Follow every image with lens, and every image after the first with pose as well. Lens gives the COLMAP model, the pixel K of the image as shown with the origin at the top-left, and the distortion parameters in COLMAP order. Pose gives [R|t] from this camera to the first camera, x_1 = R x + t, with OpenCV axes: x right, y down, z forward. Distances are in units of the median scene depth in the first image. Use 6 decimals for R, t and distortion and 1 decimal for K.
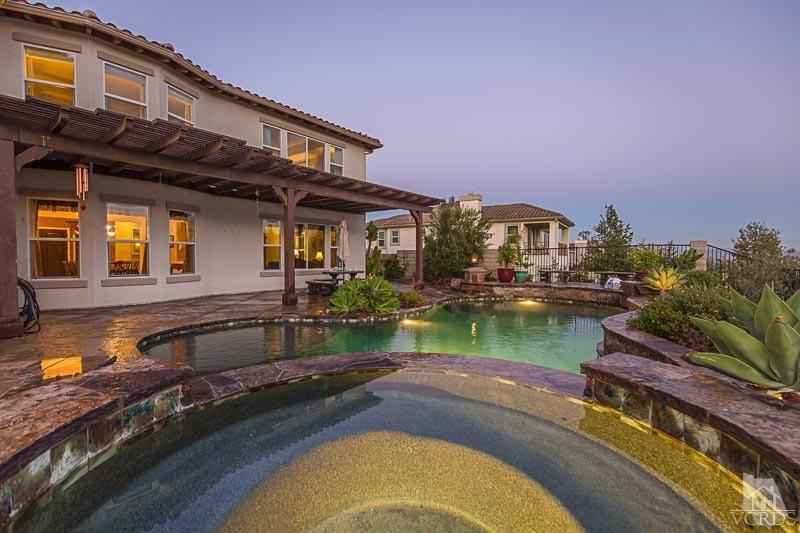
lens RADIAL K [[363.7, 0, 398.9], [0, 363.7, 266.3], [0, 0, 1]] dist [0.002767, -0.001201]
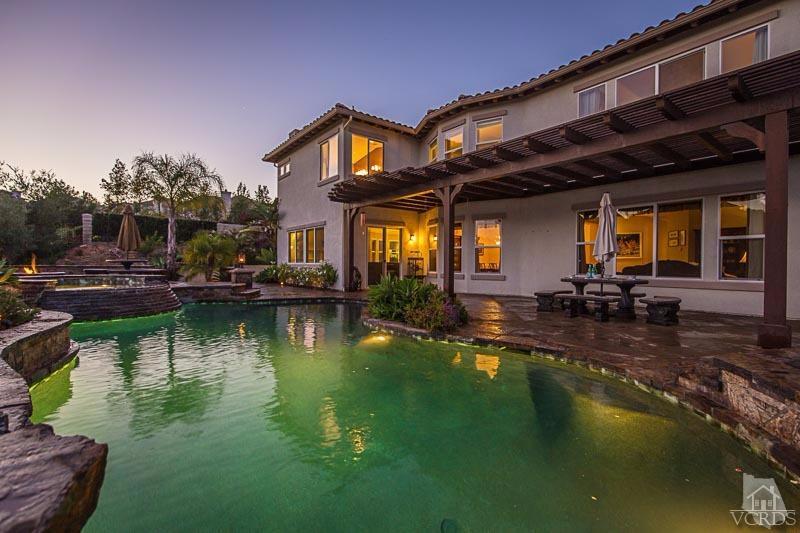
lens RADIAL K [[363.7, 0, 396.6], [0, 363.7, 263.2], [0, 0, 1]] dist [0.002767, -0.001201]
pose [[-0.236626, -0.004222, -0.971592, 0.479907], [-0.033617, 0.999427, 0.003844, -0.004070], [0.971019, 0.033572, -0.236632, 0.771842]]
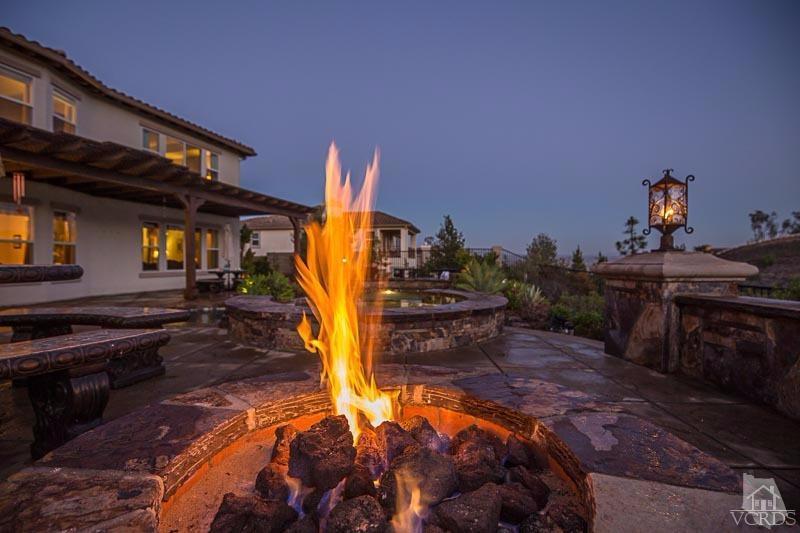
lens RADIAL K [[379.0, 0, 402.1], [0, 379.0, 265.3], [0, 0, 1]] dist [-0.009750, 0.000475]
pose [[0.921481, -0.009886, 0.388297, -0.107785], [0.015746, 0.999805, -0.011913, 0.017318], [-0.388103, 0.017092, 0.921457, -0.231386]]
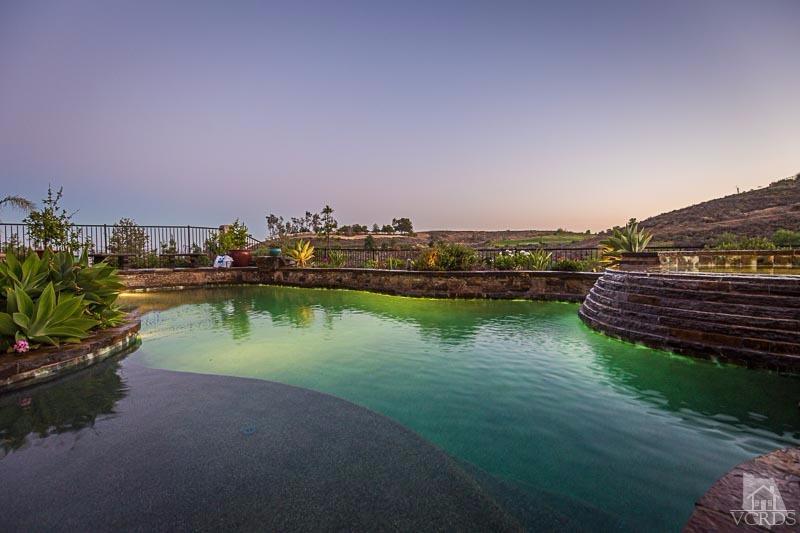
lens RADIAL K [[379.0, 0, 396.5], [0, 379.0, 271.7], [0, 0, 1]] dist [-0.009750, 0.000475]
pose [[0.066612, -0.055885, 0.996213, -0.306887], [0.039028, 0.997812, 0.053365, 0.030082], [-0.997015, 0.035325, 0.068648, 0.379448]]
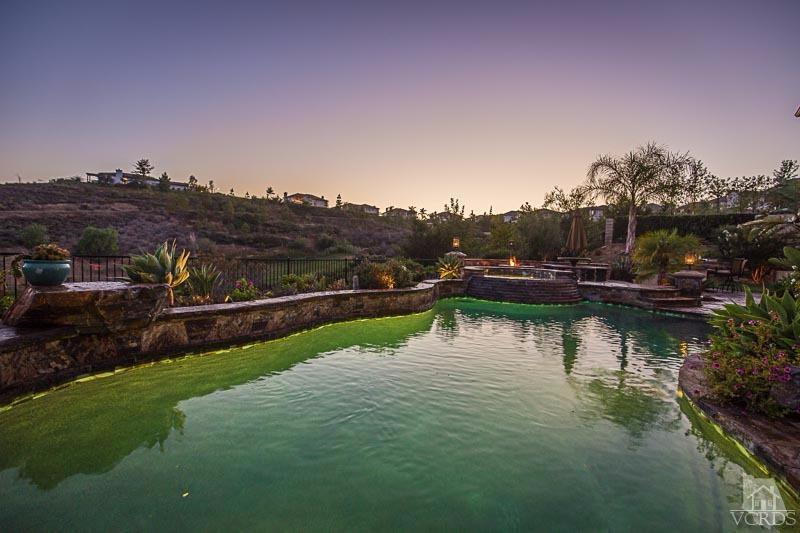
lens RADIAL K [[363.7, 0, 395.5], [0, 363.7, 267.2], [0, 0, 1]] dist [0.002767, -0.001201]
pose [[-0.998547, -0.042453, 0.033180, 0.236698], [-0.040114, 0.996864, 0.068212, -0.009704], [-0.035972, 0.066782, -0.997119, 0.938098]]
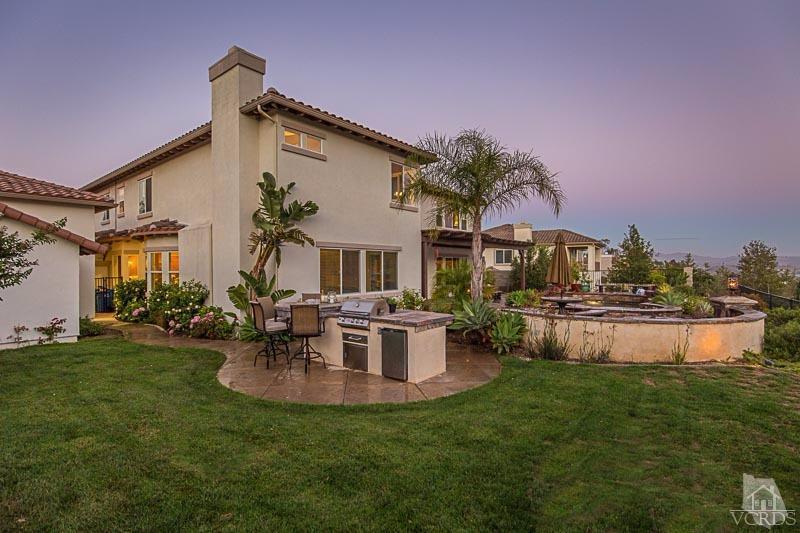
lens RADIAL K [[397.4, 0, 393.5], [0, 397.4, 265.5], [0, 0, 1]] dist [-0.018286, 0.001070]
pose [[0.999860, -0.006352, -0.015493, -0.531075], [0.005887, 0.999537, -0.029853, -0.029845], [0.015675, 0.029758, 0.999434, -0.861064]]
